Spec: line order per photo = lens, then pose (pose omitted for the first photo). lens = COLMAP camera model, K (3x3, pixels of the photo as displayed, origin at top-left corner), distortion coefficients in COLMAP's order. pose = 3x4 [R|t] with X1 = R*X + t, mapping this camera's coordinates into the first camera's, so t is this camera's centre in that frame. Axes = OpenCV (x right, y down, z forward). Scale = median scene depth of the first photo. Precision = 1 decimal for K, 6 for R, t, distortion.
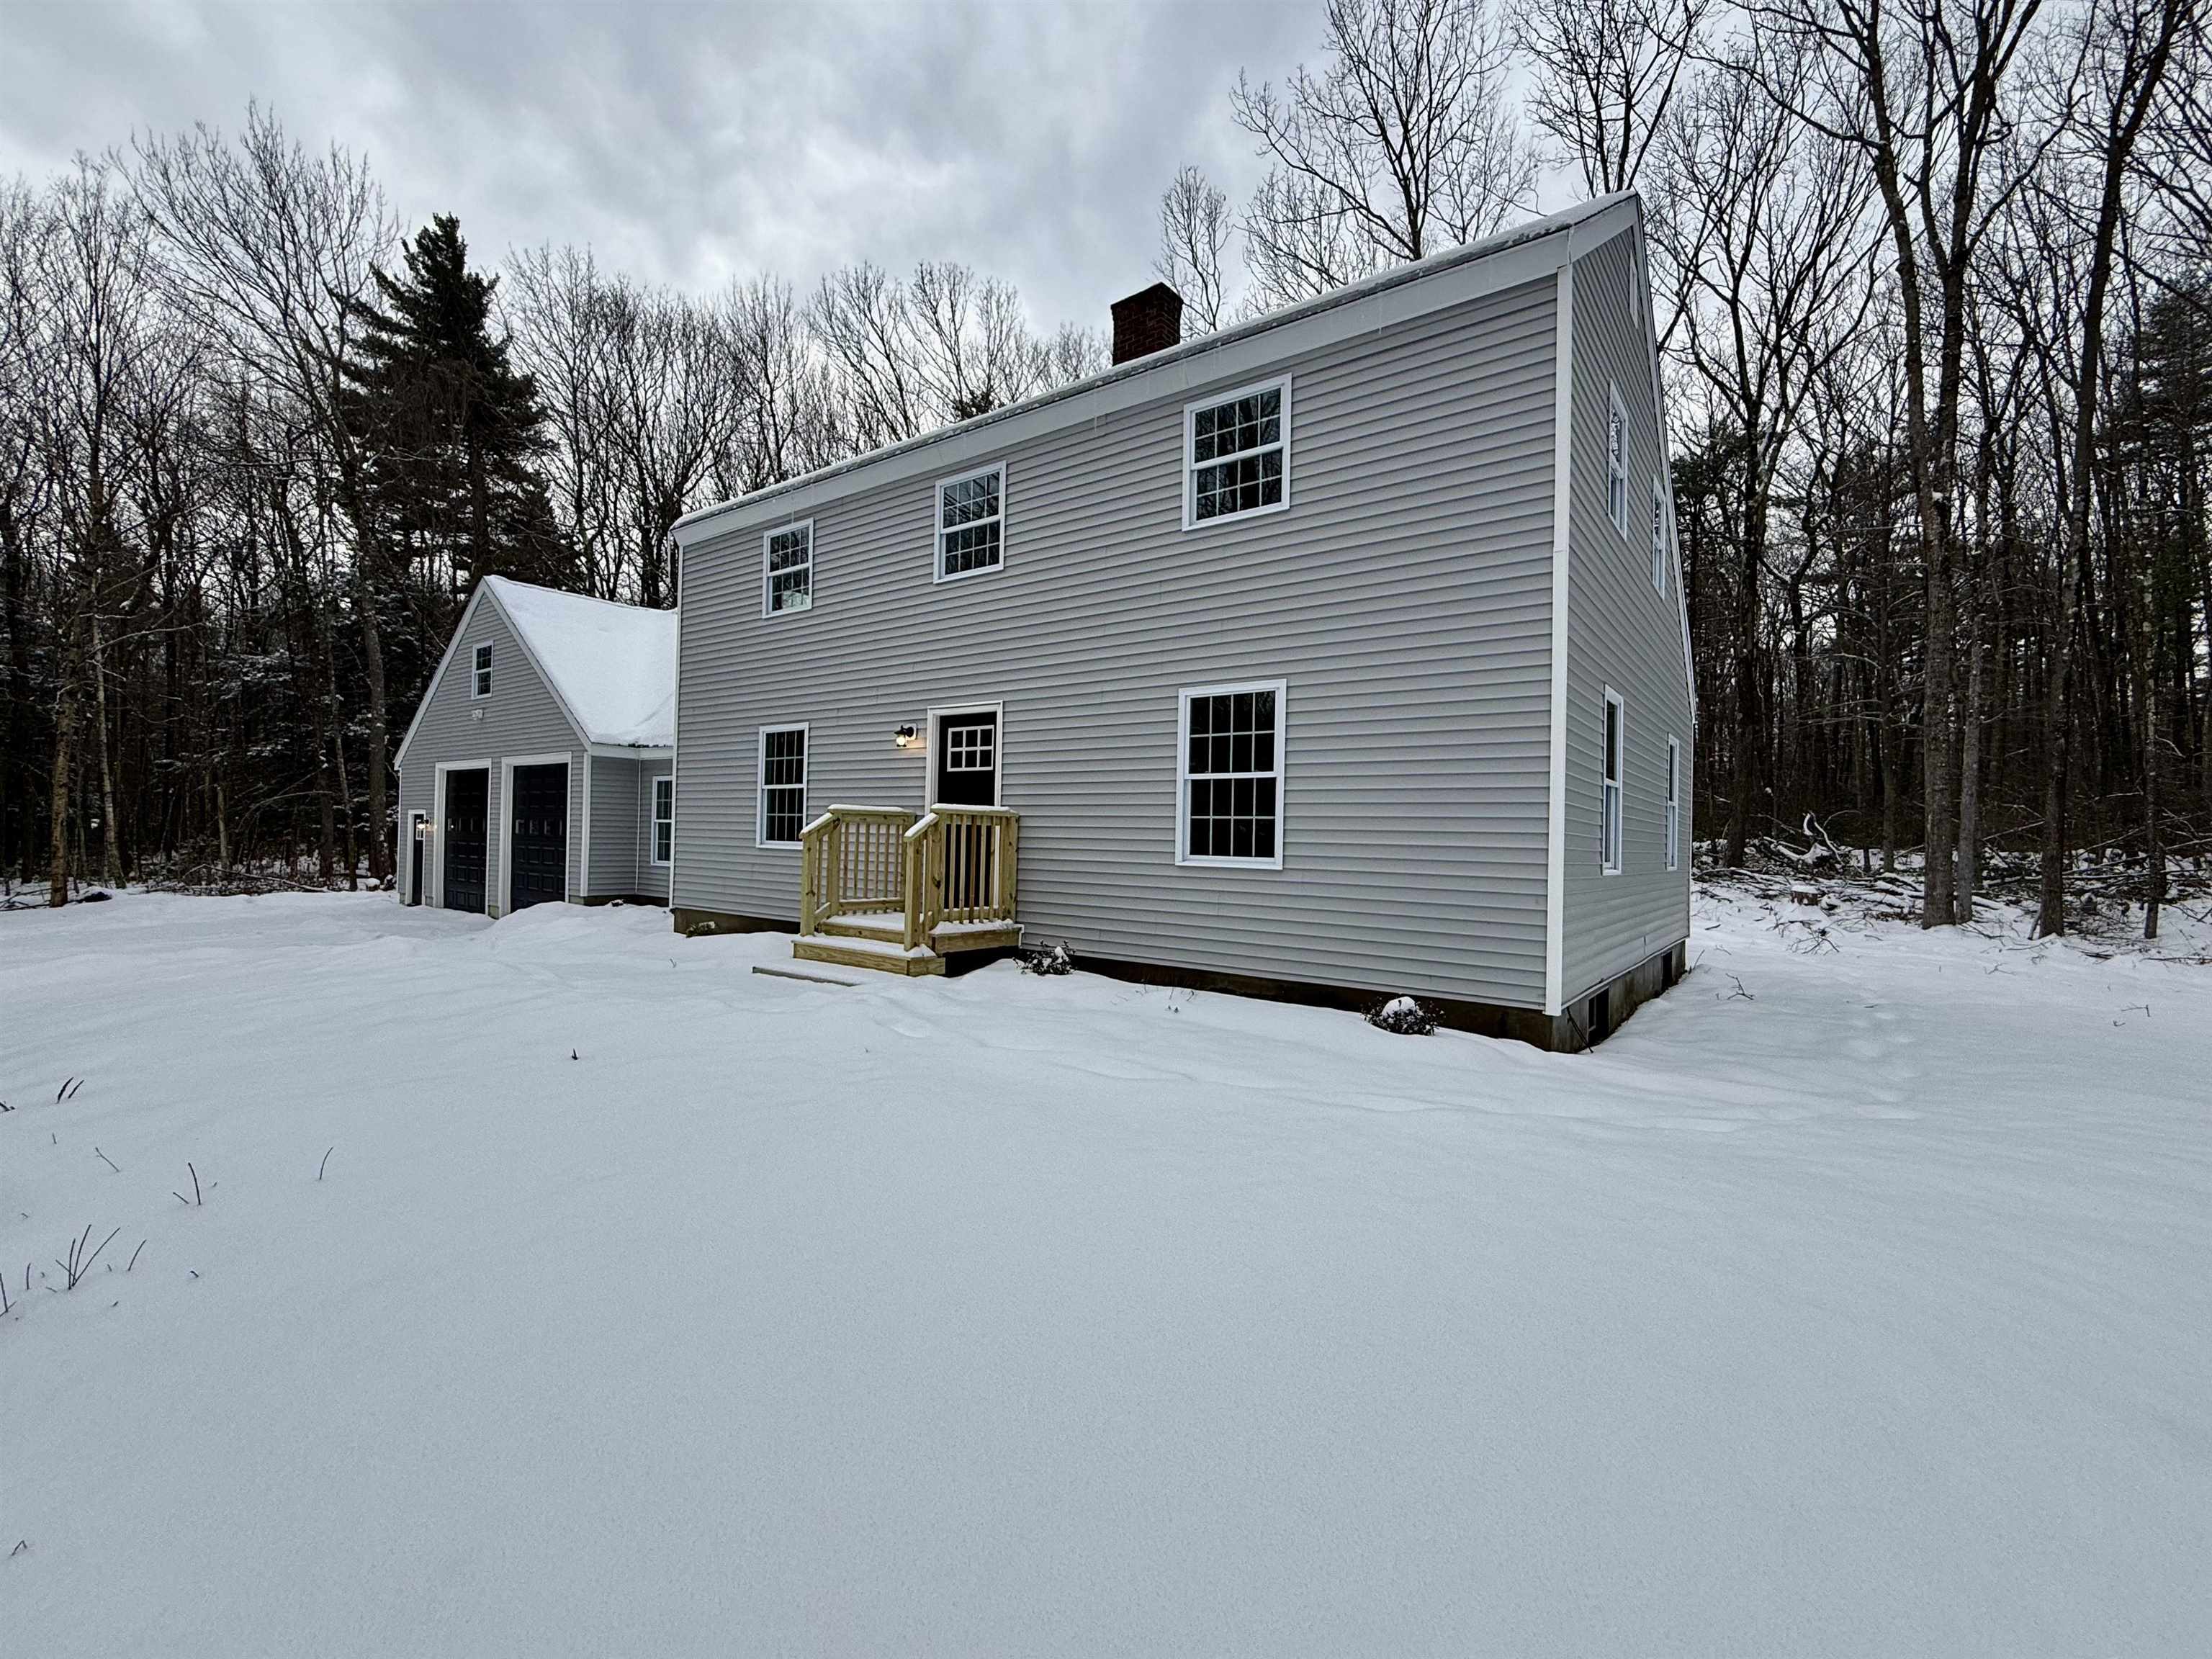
lens RADIAL K [[946.6, 0, 1101.3], [0, 946.6, 830.4], [0, 0, 1]] dist [-0.003354, 0.004271]
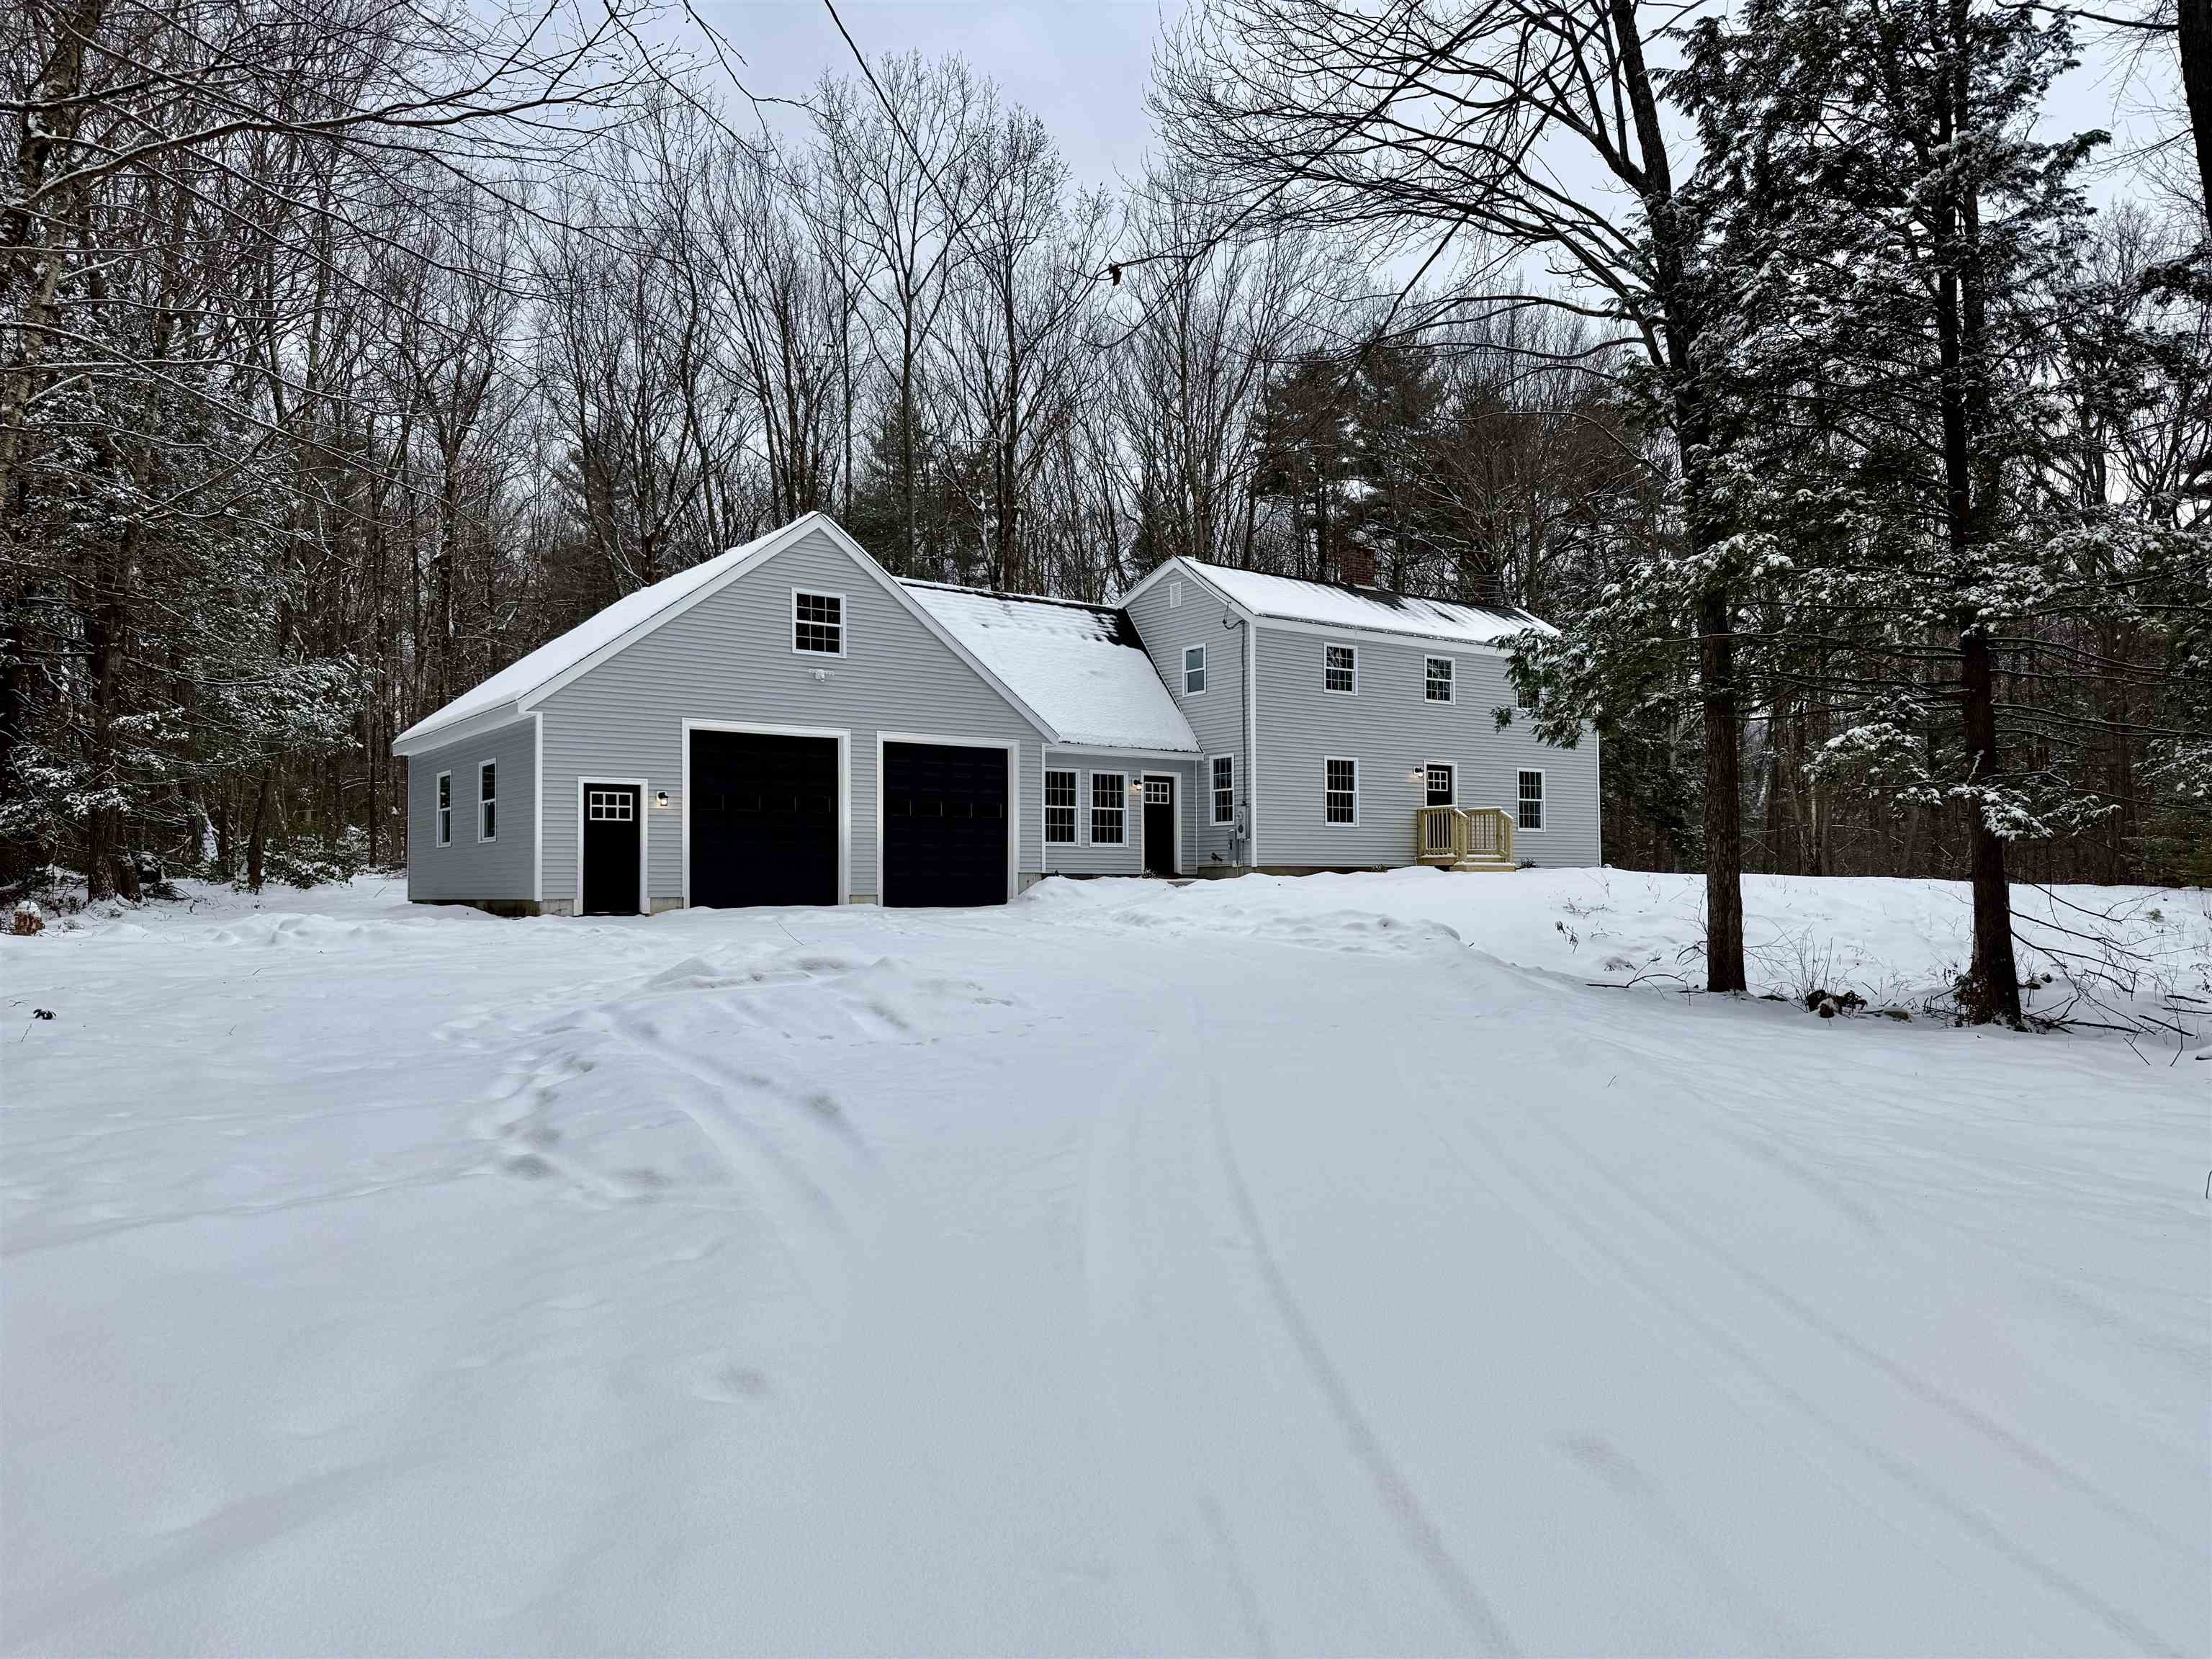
lens RADIAL K [[1516.7, 0, 1096.5], [0, 1516.7, 839.4], [0, 0, 1]] dist [0.094144, -0.007957]
pose [[0.297849, 0.002241, 0.954610, -1.975061], [0.000564, 0.999997, -0.002524, 0.031397], [-0.954613, 0.001290, 0.297847, 0.363709]]
